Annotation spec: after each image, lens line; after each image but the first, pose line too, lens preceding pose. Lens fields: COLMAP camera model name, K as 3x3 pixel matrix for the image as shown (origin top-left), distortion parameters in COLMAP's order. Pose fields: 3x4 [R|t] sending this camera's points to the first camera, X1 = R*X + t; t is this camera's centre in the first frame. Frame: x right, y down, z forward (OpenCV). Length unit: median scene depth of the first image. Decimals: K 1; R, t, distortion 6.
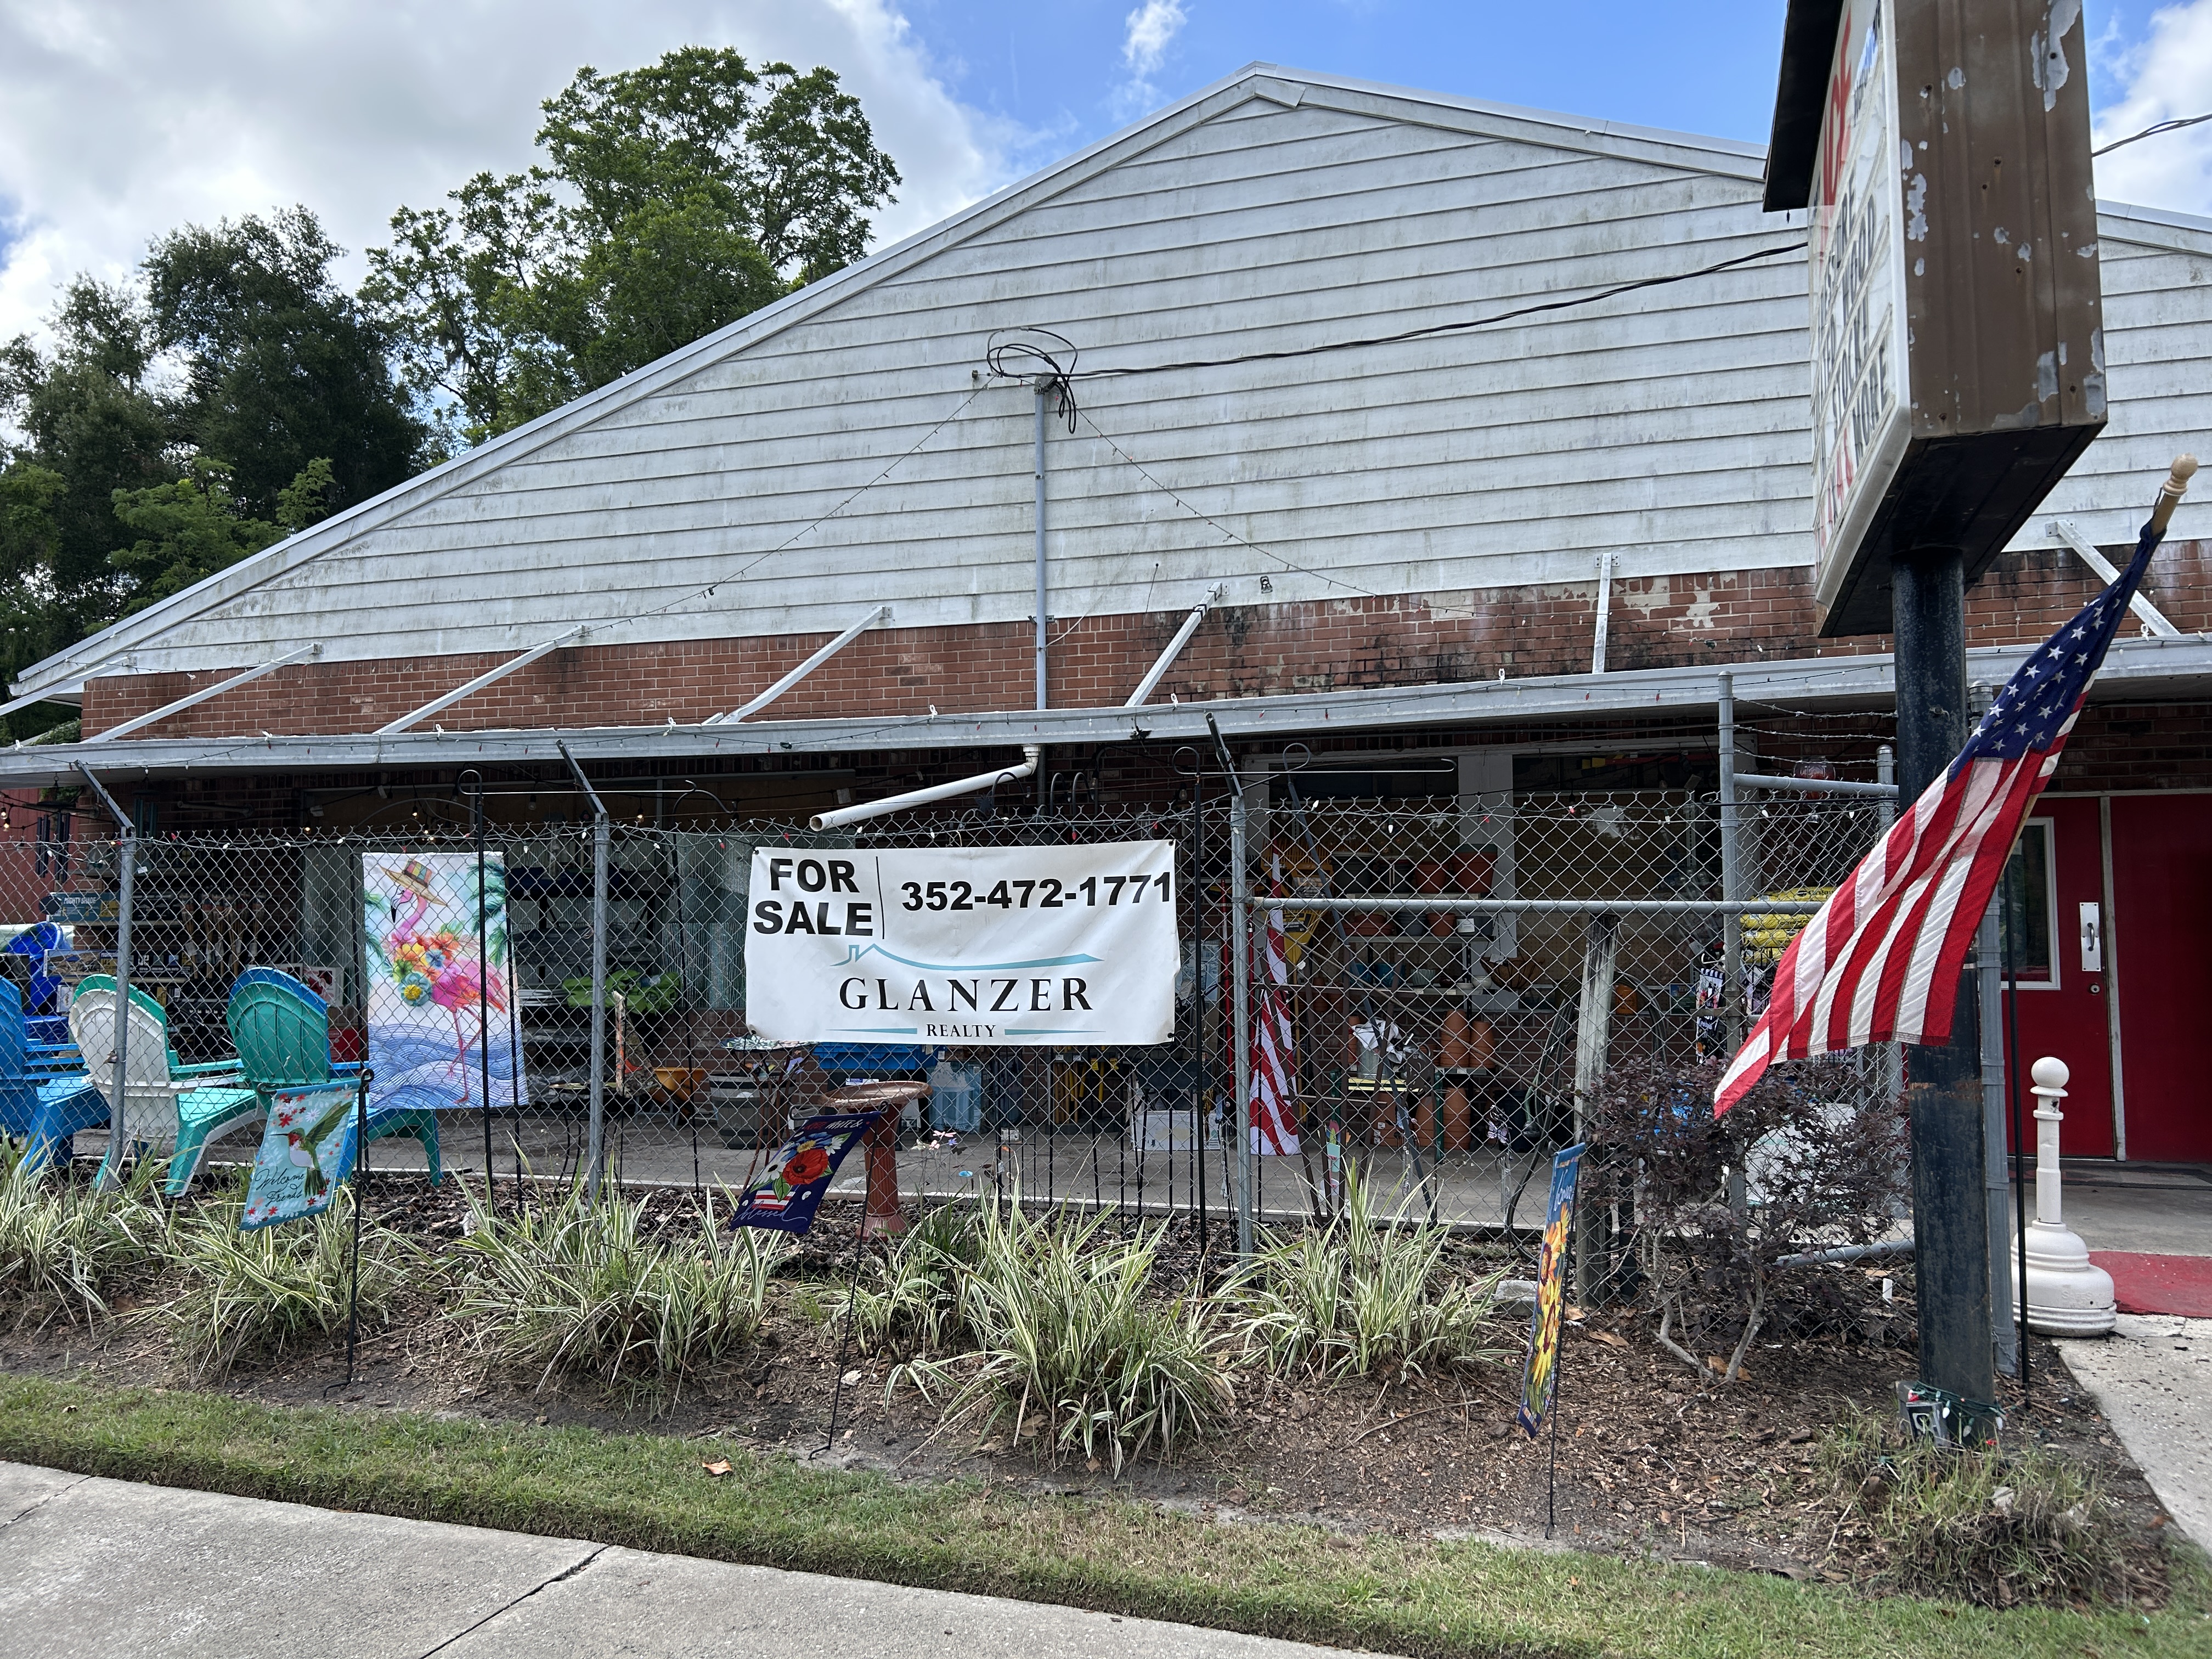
lens RADIAL K [[1681.1, 0, 1117.6], [0, 1681.1, 829.8], [0, 0, 1]] dist [0.041630, -0.045106]
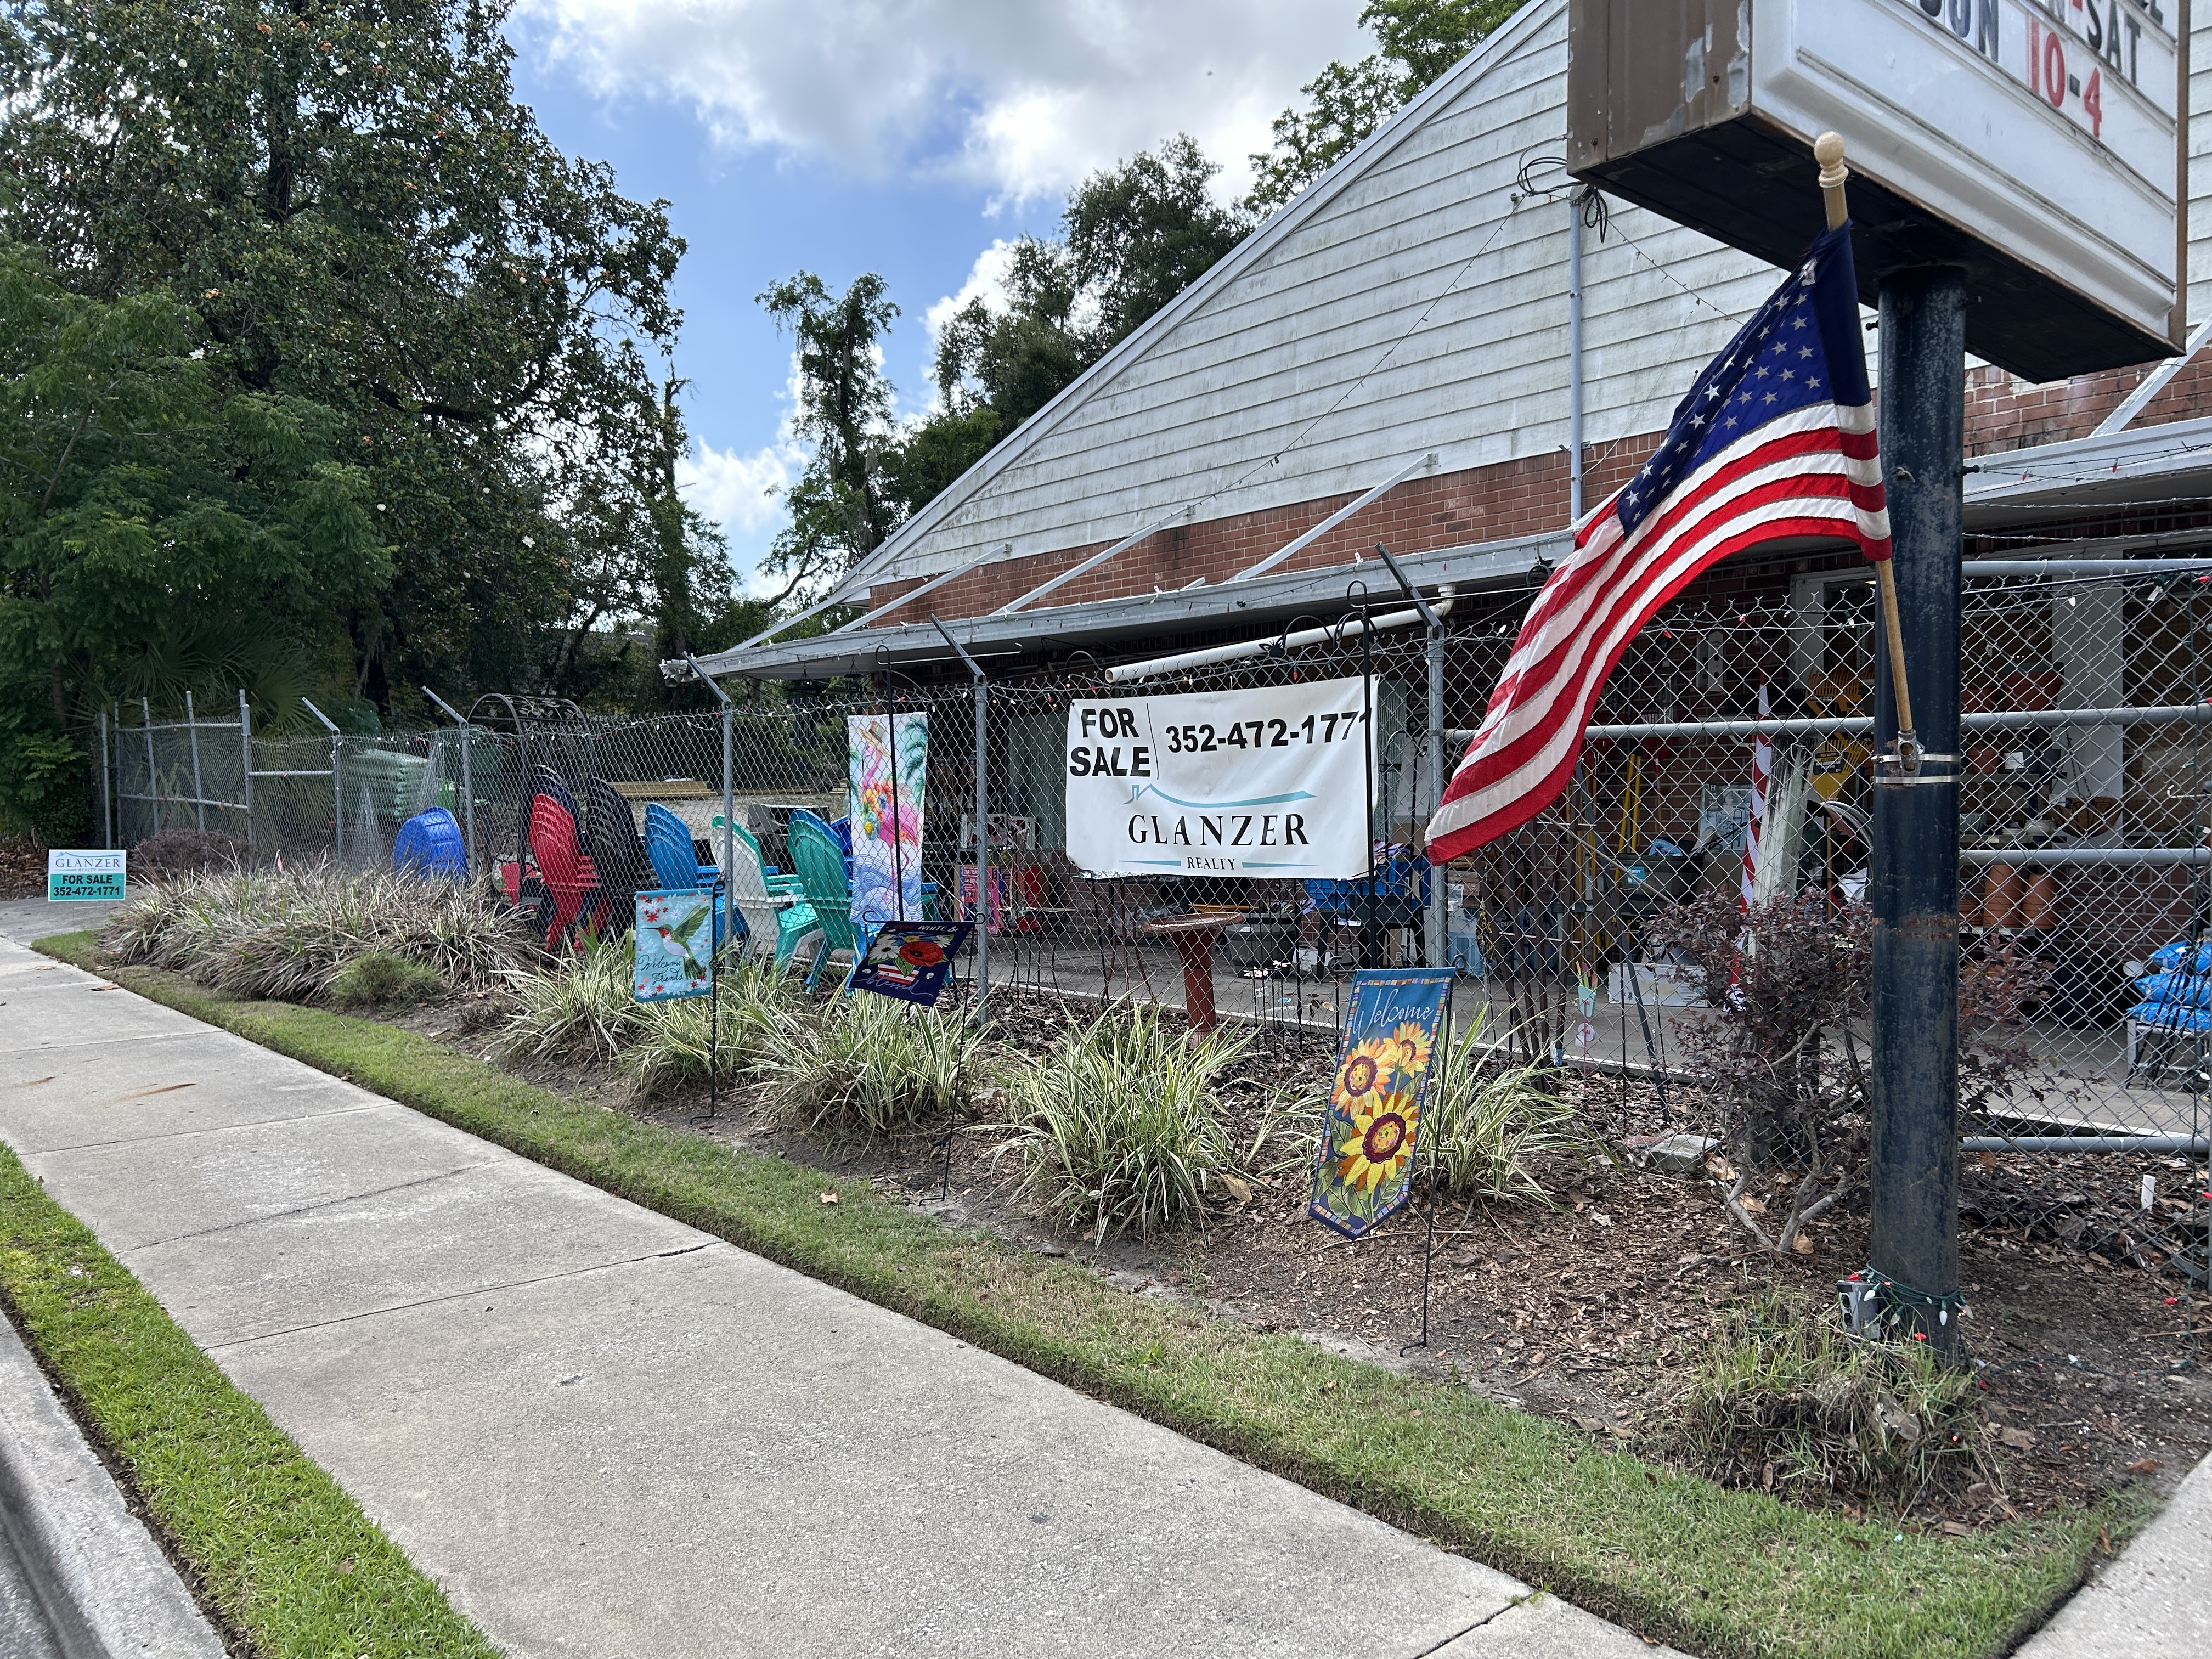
lens RADIAL K [[1681.1, 0, 1107.1], [0, 1681.1, 841.6], [0, 0, 1]] dist [0.041630, -0.045106]
pose [[0.847509, 0.004244, -0.530763, 0.409406], [0.043403, 0.996065, 0.077268, 0.019341], [0.529003, -0.088522, 0.843990, 0.057547]]
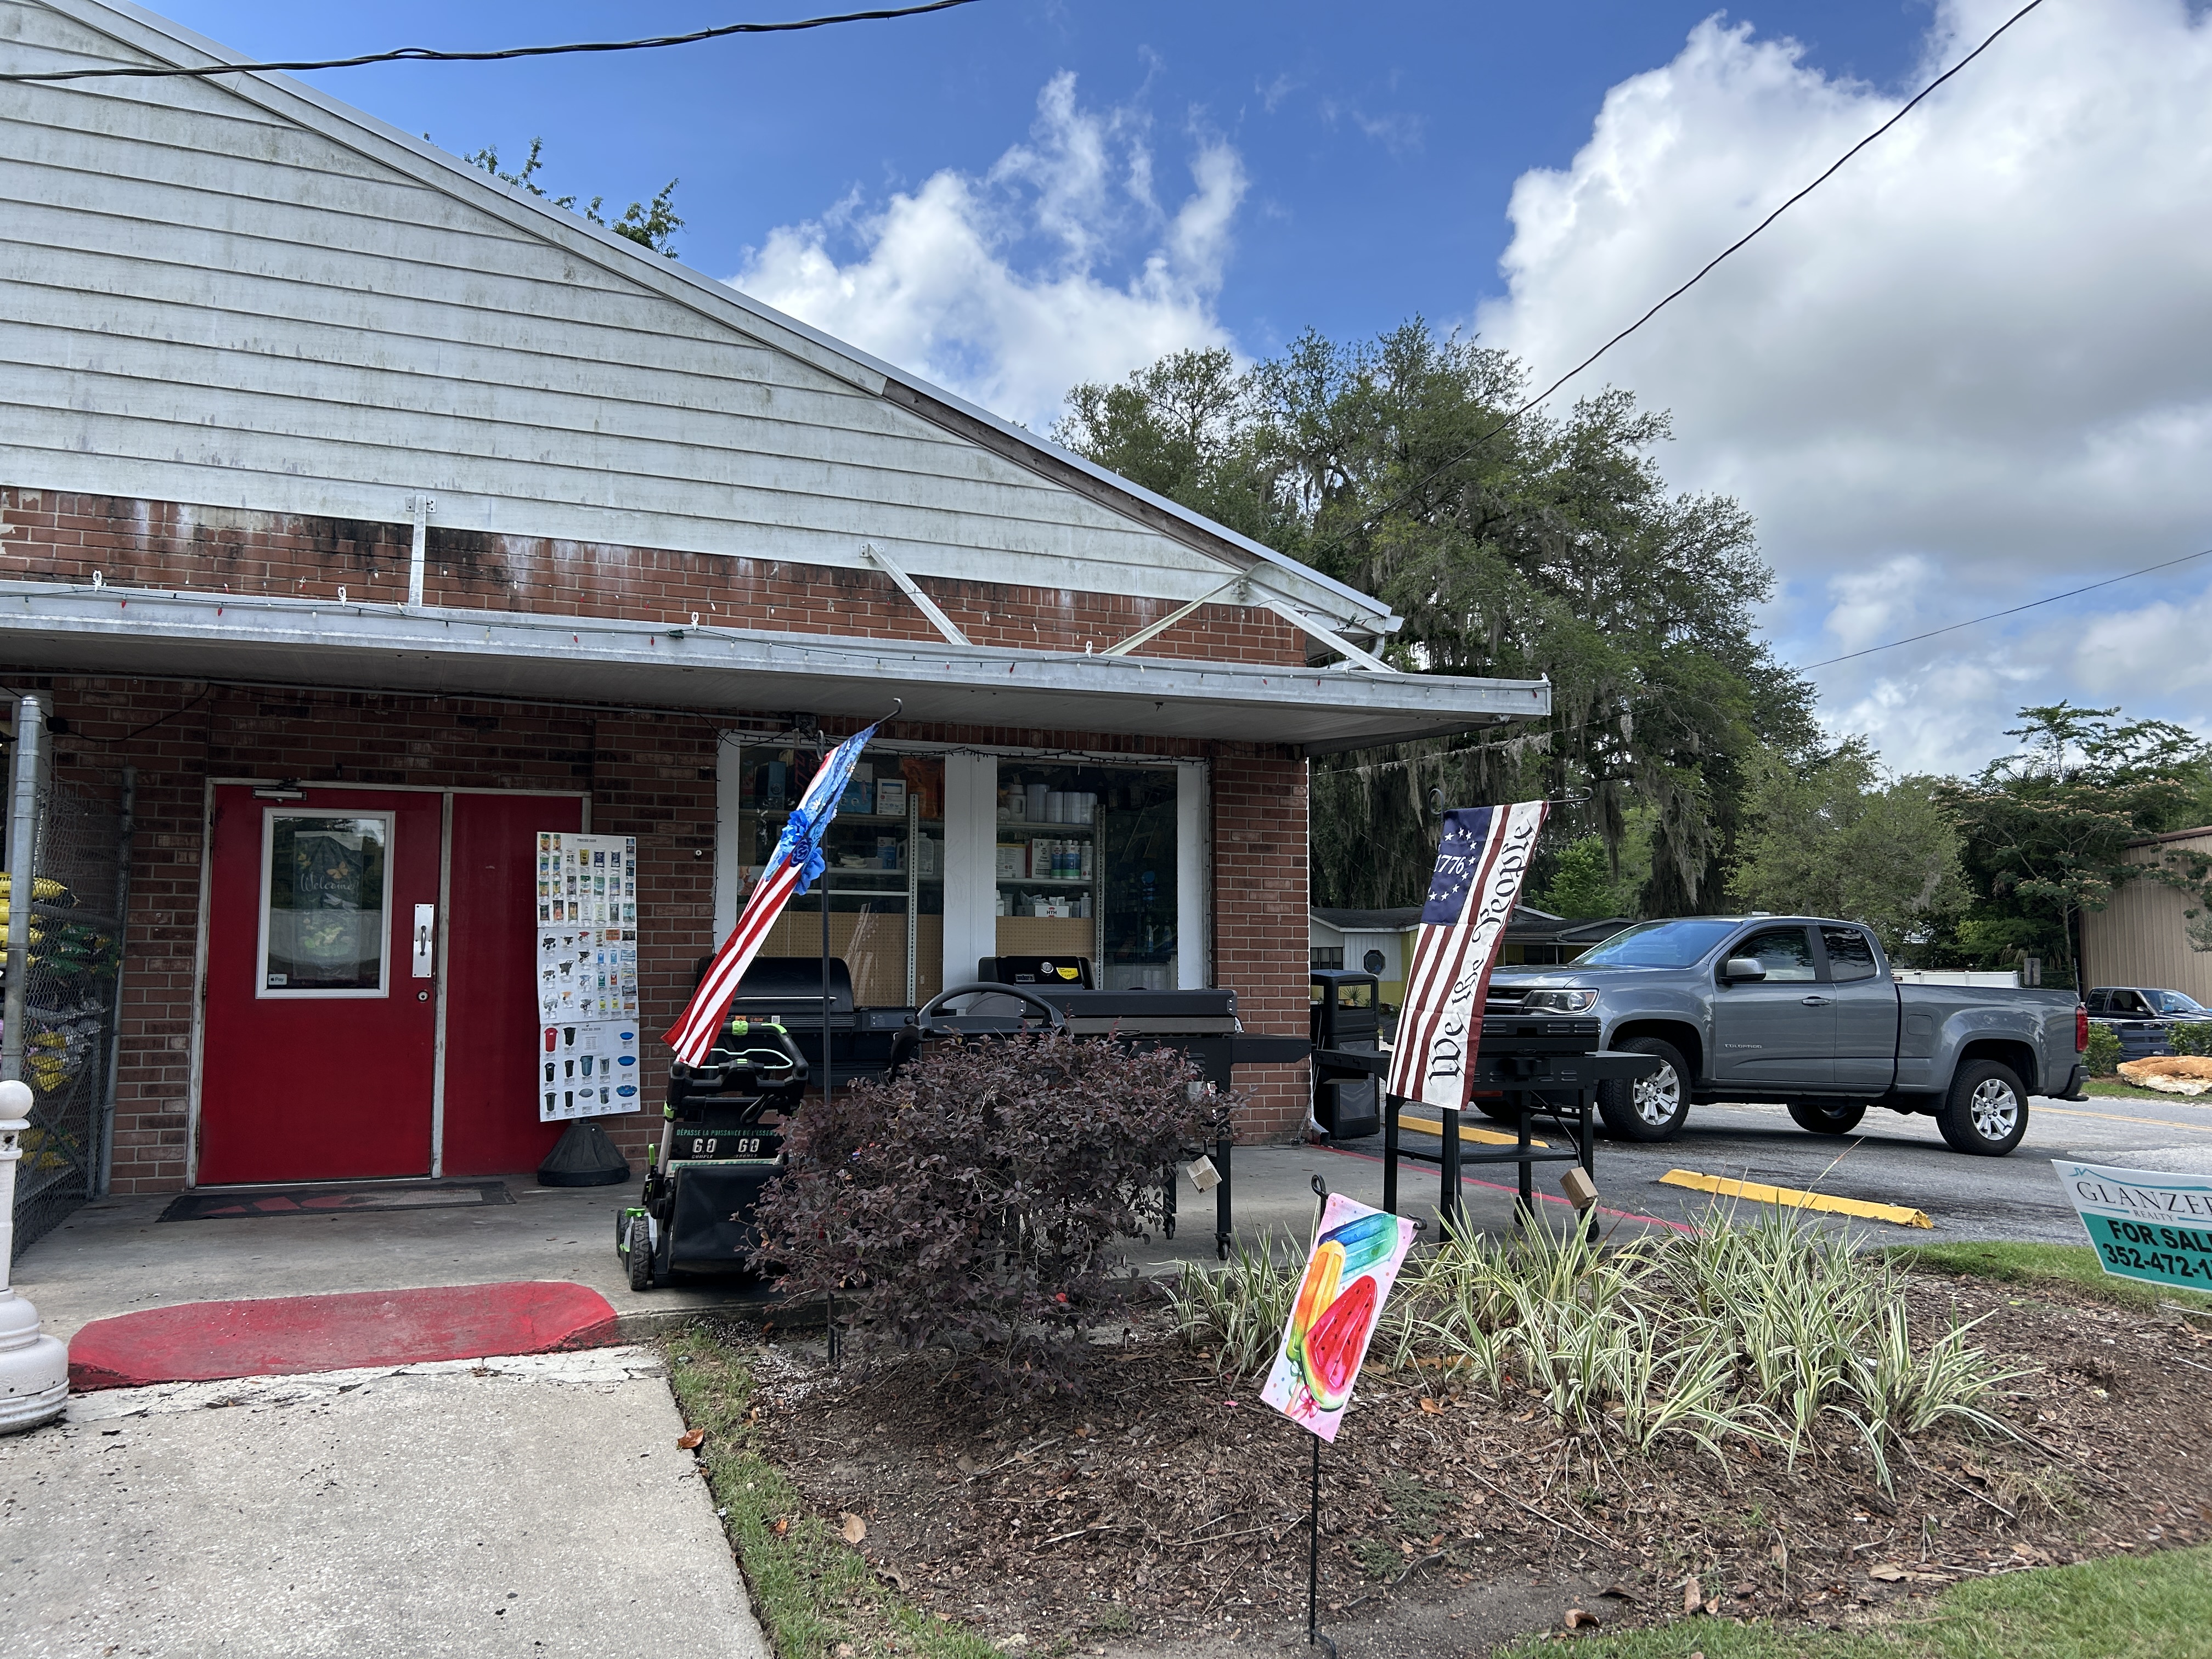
lens RADIAL K [[1681.1, 0, 1108.7], [0, 1681.1, 828.3], [0, 0, 1]] dist [0.041630, -0.045106]
pose [[0.762653, 0.055182, 0.644450, 0.149980], [-0.048876, 0.998422, -0.027651, 0.004857], [-0.644959, -0.010411, 0.764146, 0.023289]]
